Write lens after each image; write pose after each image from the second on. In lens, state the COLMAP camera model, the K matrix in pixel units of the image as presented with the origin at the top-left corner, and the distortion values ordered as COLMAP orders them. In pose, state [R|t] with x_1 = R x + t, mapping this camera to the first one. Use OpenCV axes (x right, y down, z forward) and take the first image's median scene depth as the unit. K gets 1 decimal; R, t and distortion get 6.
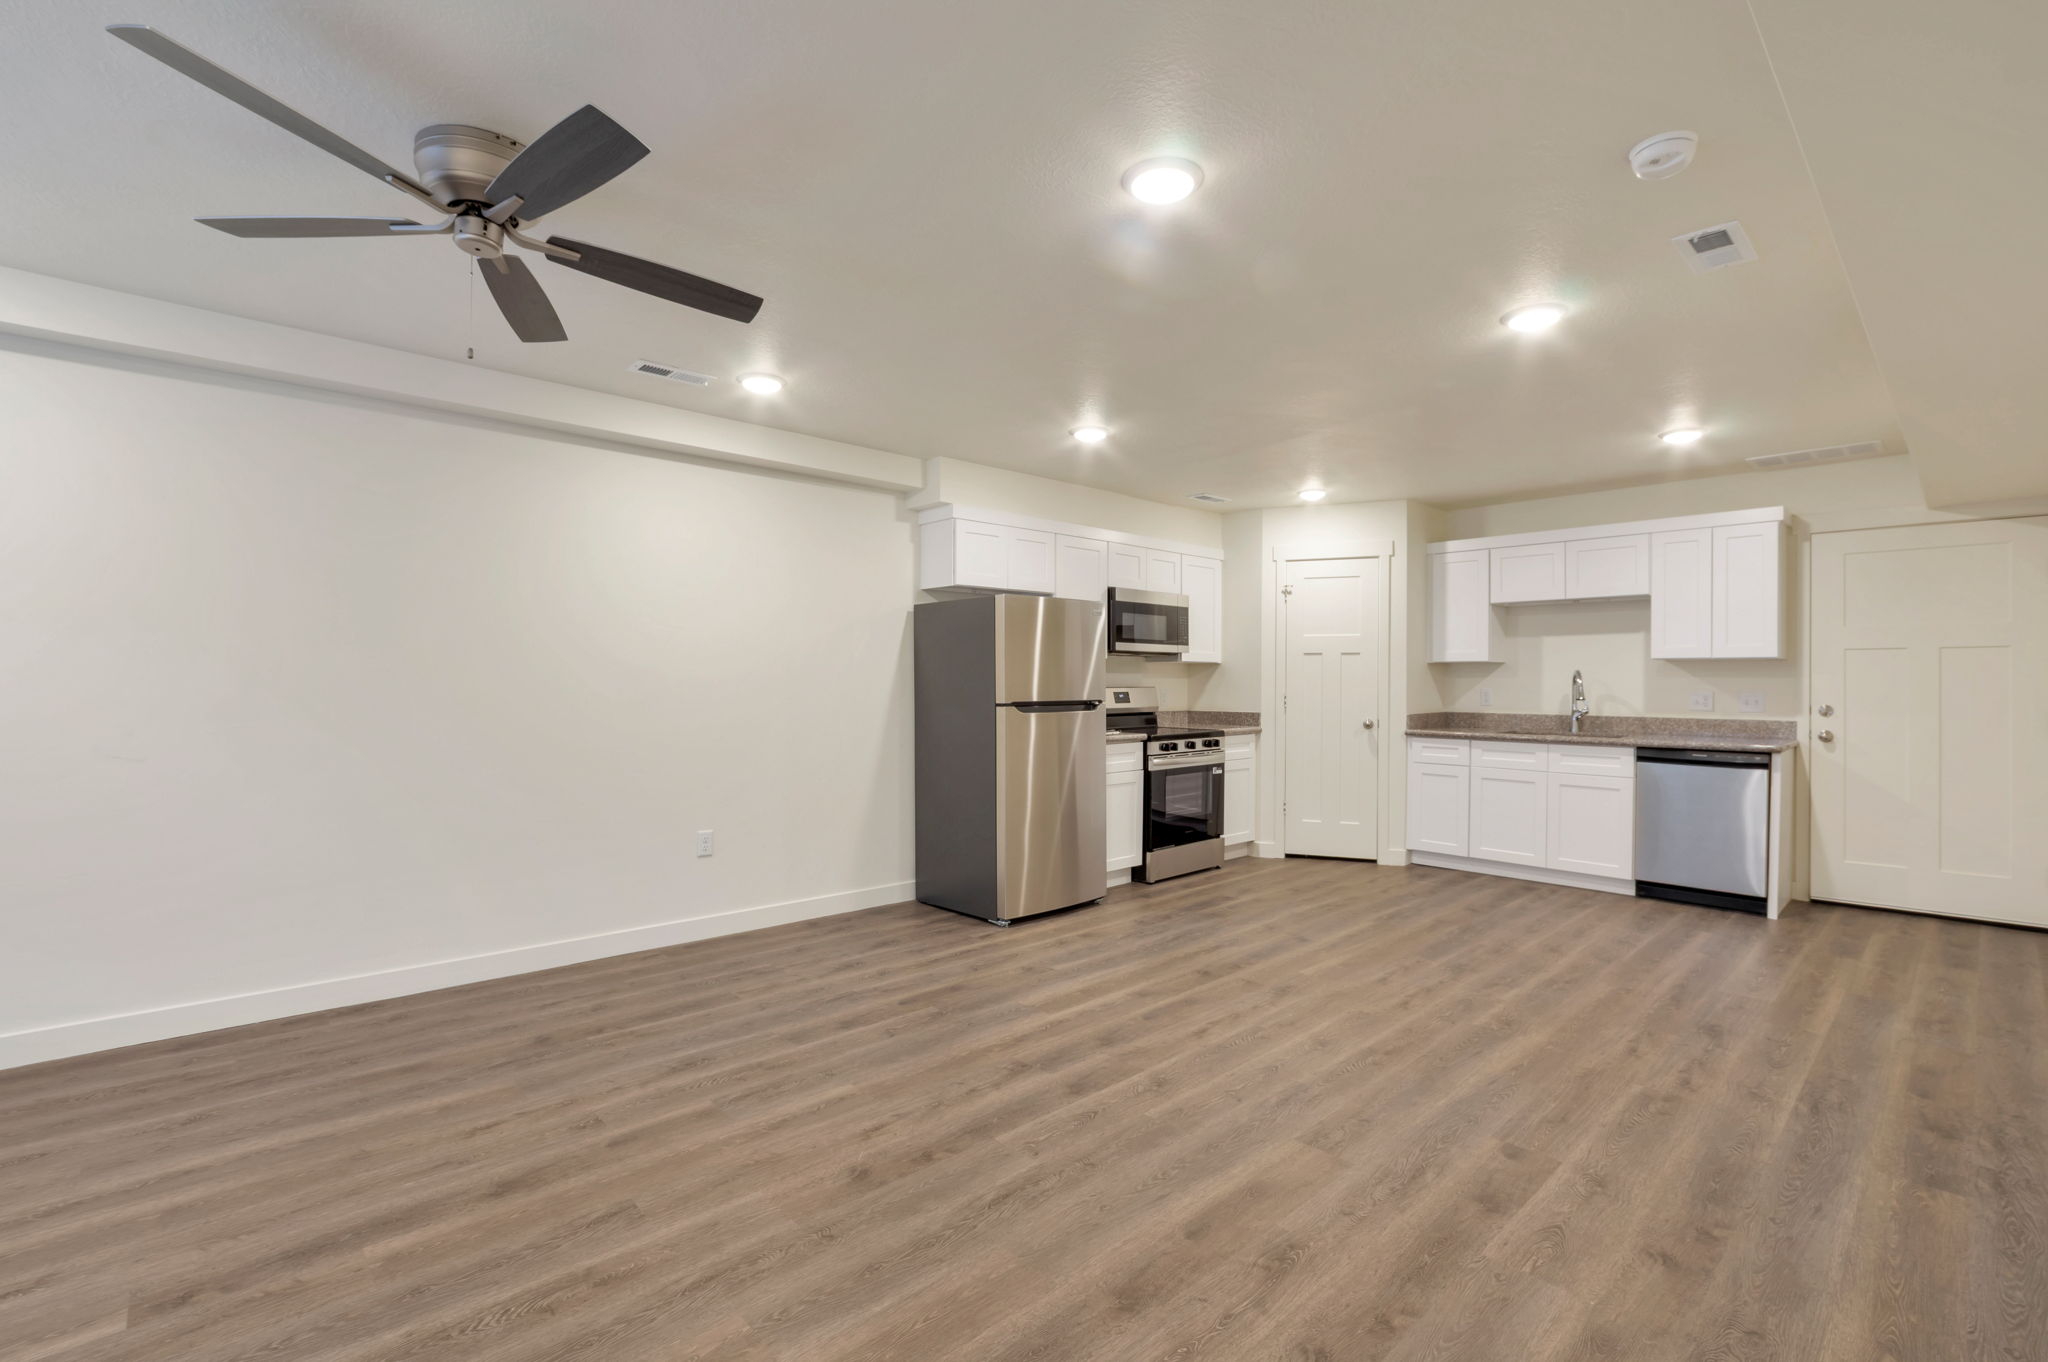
lens RADIAL K [[927.7, 0, 1017.0], [0, 927.7, 691.2], [0, 0, 1]] dist [-0.018930, 0.001820]
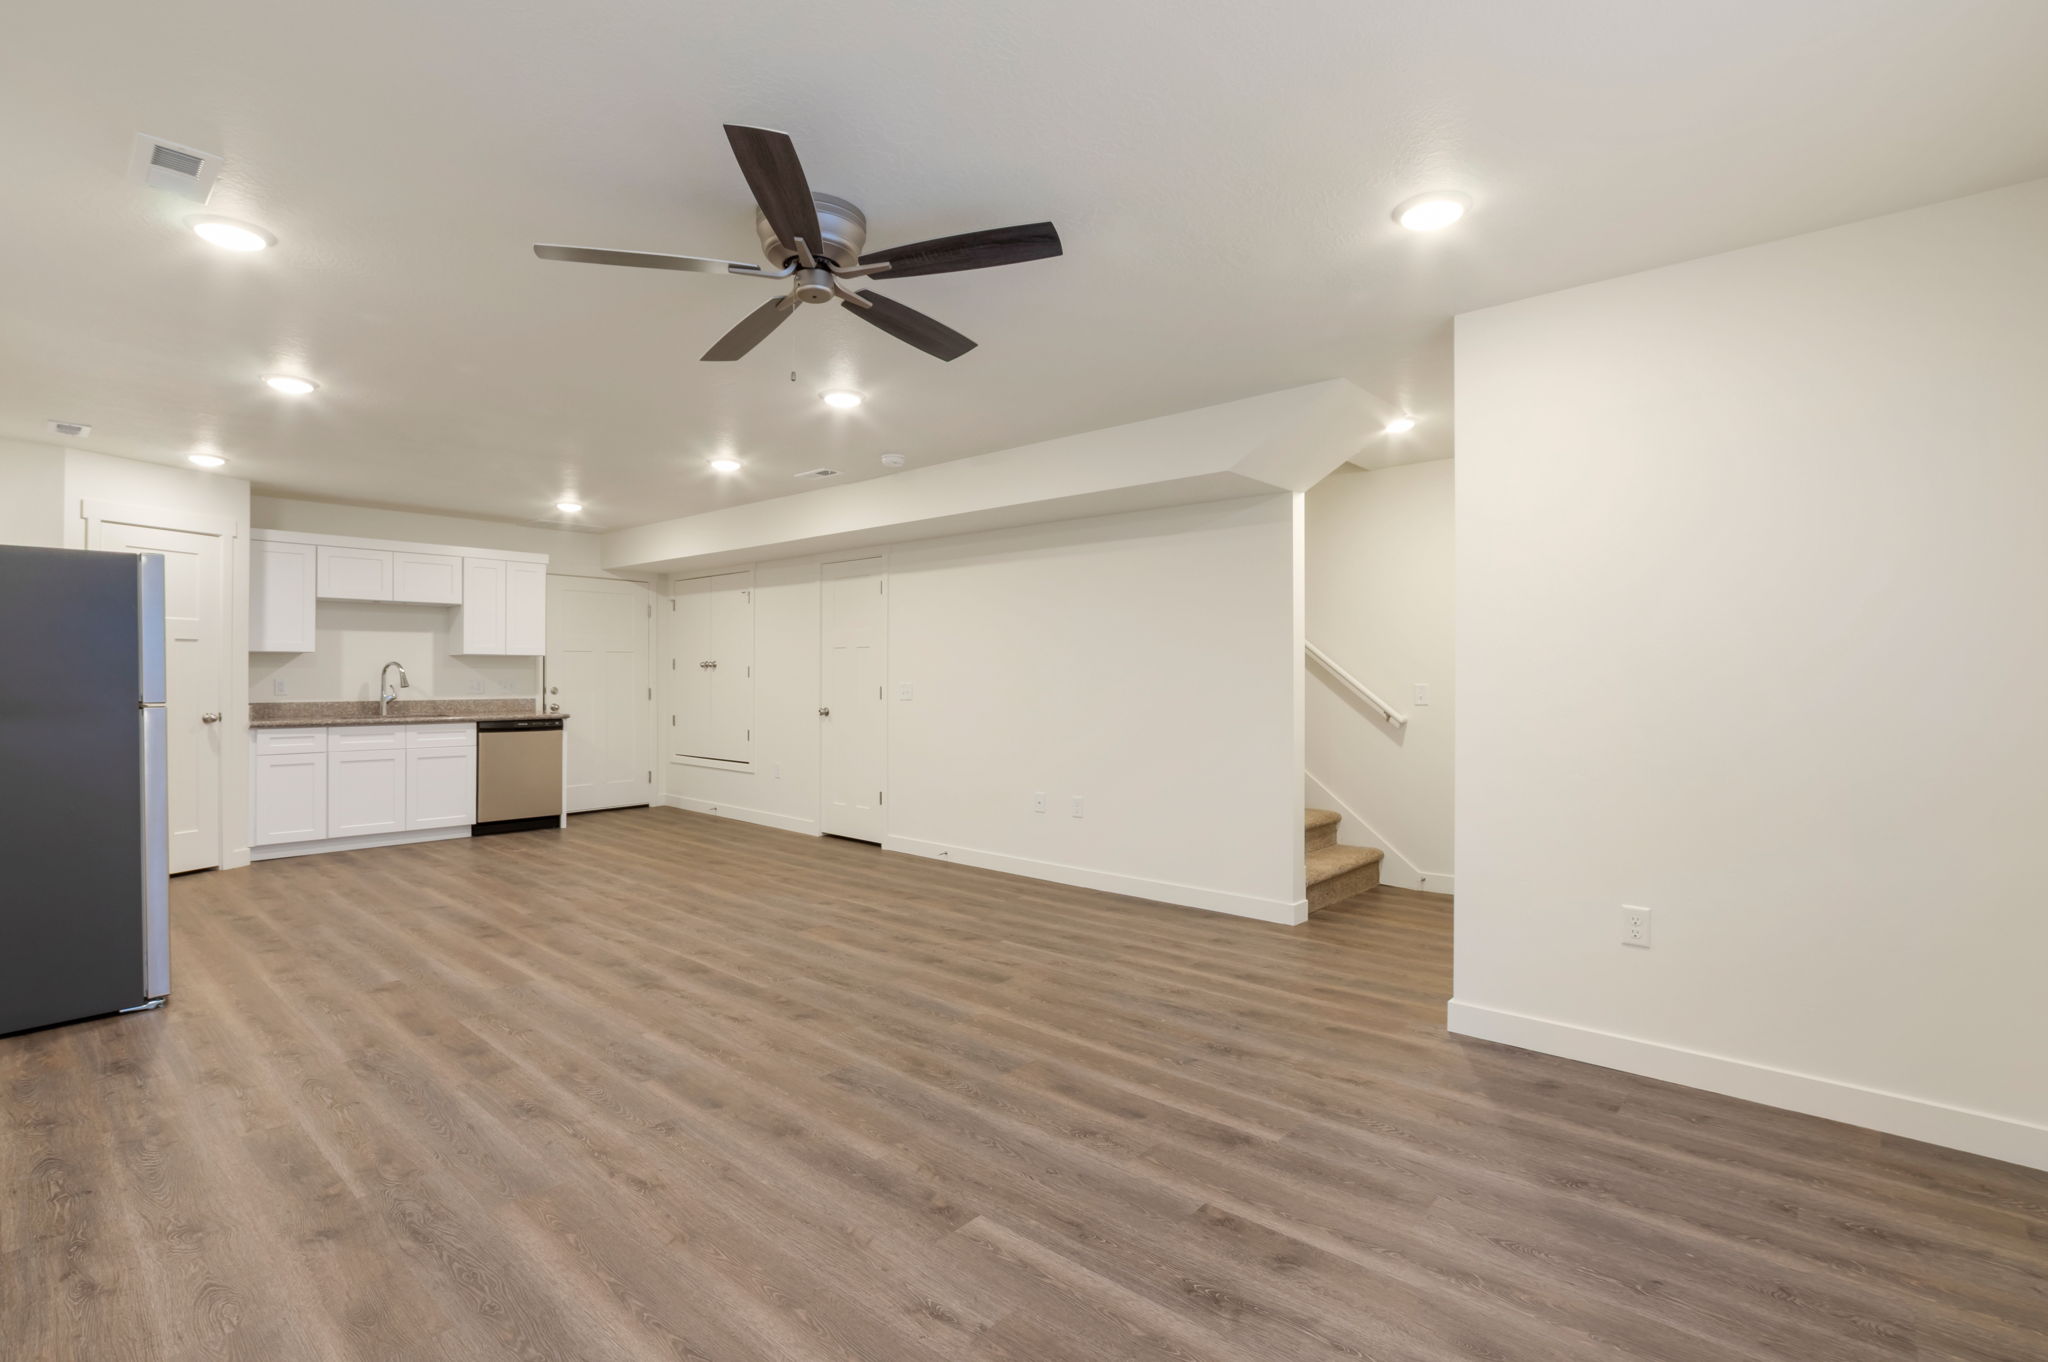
lens RADIAL K [[936.2, 0, 1046.0], [0, 936.2, 676.4], [0, 0, 1]] dist [-0.015926, 0.000156]
pose [[-0.121009, -0.003748, 0.992644, -0.793310], [0.007633, 0.999960, 0.004706, -0.004197], [-0.992622, 0.008146, -0.120975, 0.381598]]
